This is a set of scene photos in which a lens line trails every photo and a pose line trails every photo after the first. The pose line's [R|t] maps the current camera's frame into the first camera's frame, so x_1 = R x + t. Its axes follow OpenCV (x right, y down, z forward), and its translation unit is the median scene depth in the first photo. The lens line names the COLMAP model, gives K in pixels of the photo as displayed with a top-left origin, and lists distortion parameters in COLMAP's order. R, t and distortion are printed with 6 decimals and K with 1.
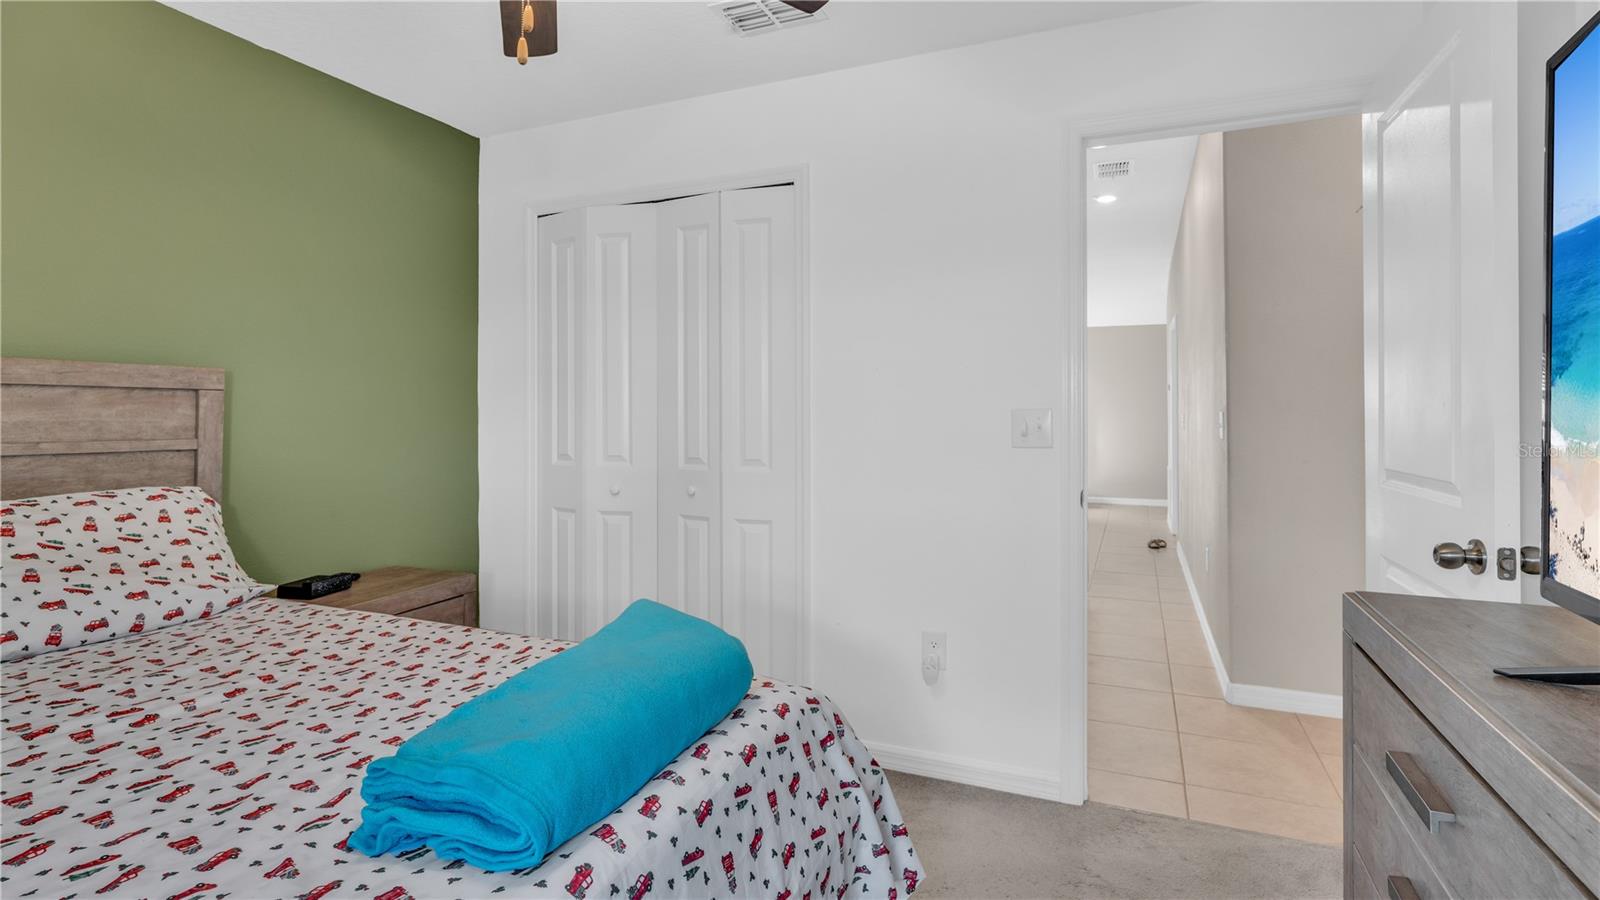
lens RADIAL K [[750.0, 0, 799.3], [0, 750.0, 438.5], [0, 0, 1]] dist [-0.021105, 0.009938]
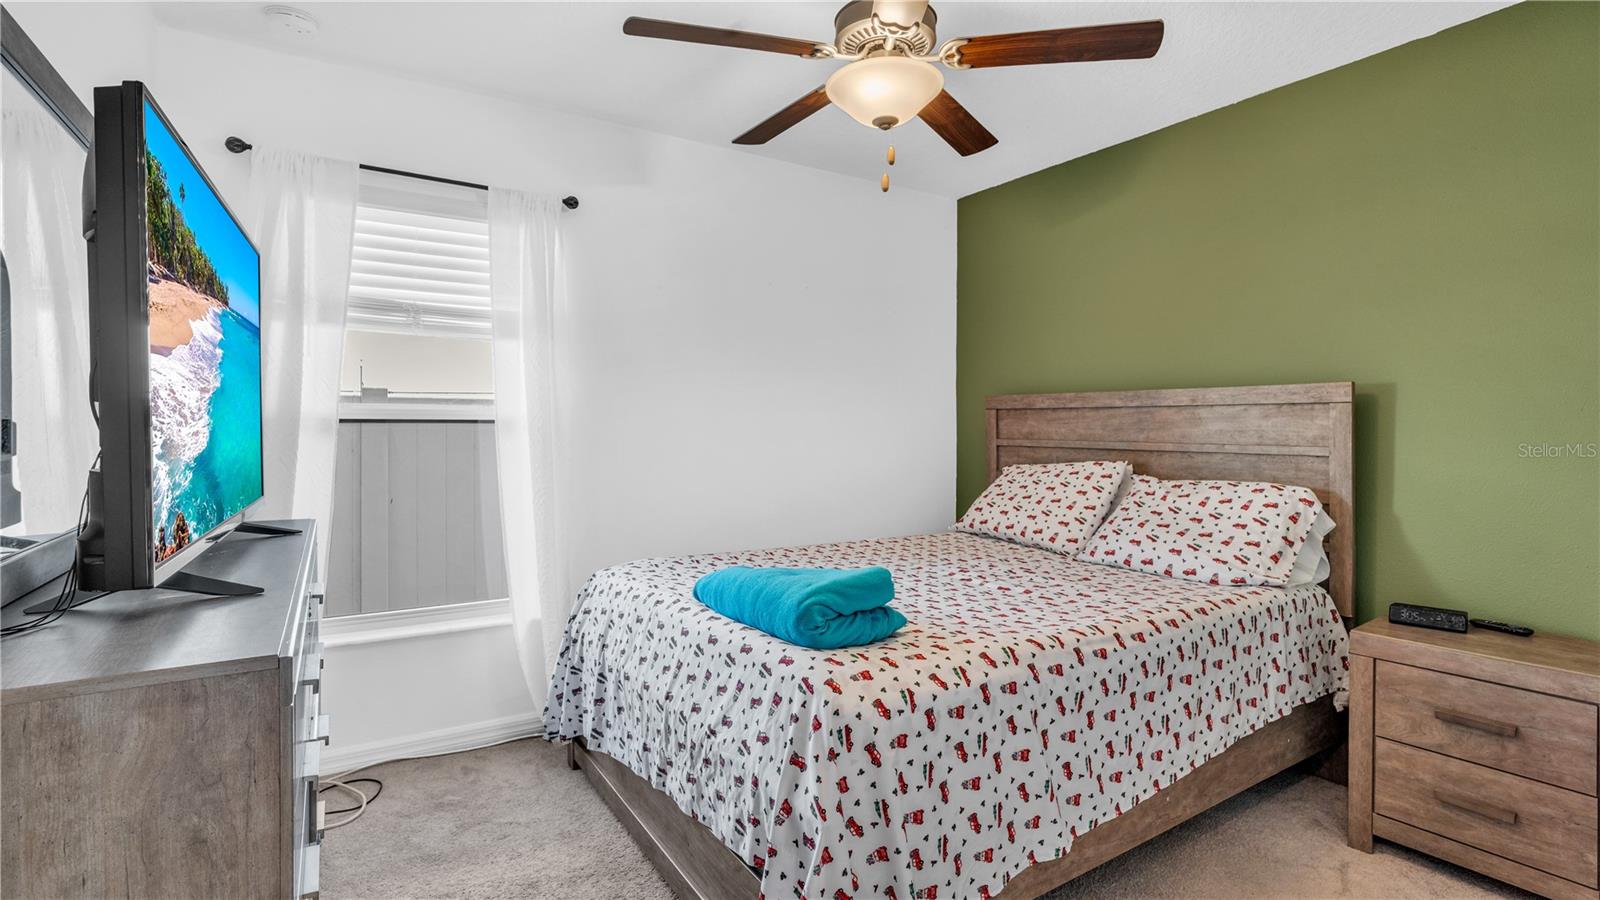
lens RADIAL K [[750.0, 0, 799.3], [0, 750.0, 438.5], [0, 0, 1]] dist [-0.021105, 0.009938]
pose [[-0.552514, 0.017131, -0.833328, 0.620356], [-0.027471, 0.998871, 0.038748, -0.037019], [0.833051, 0.044301, -0.551420, 1.042667]]
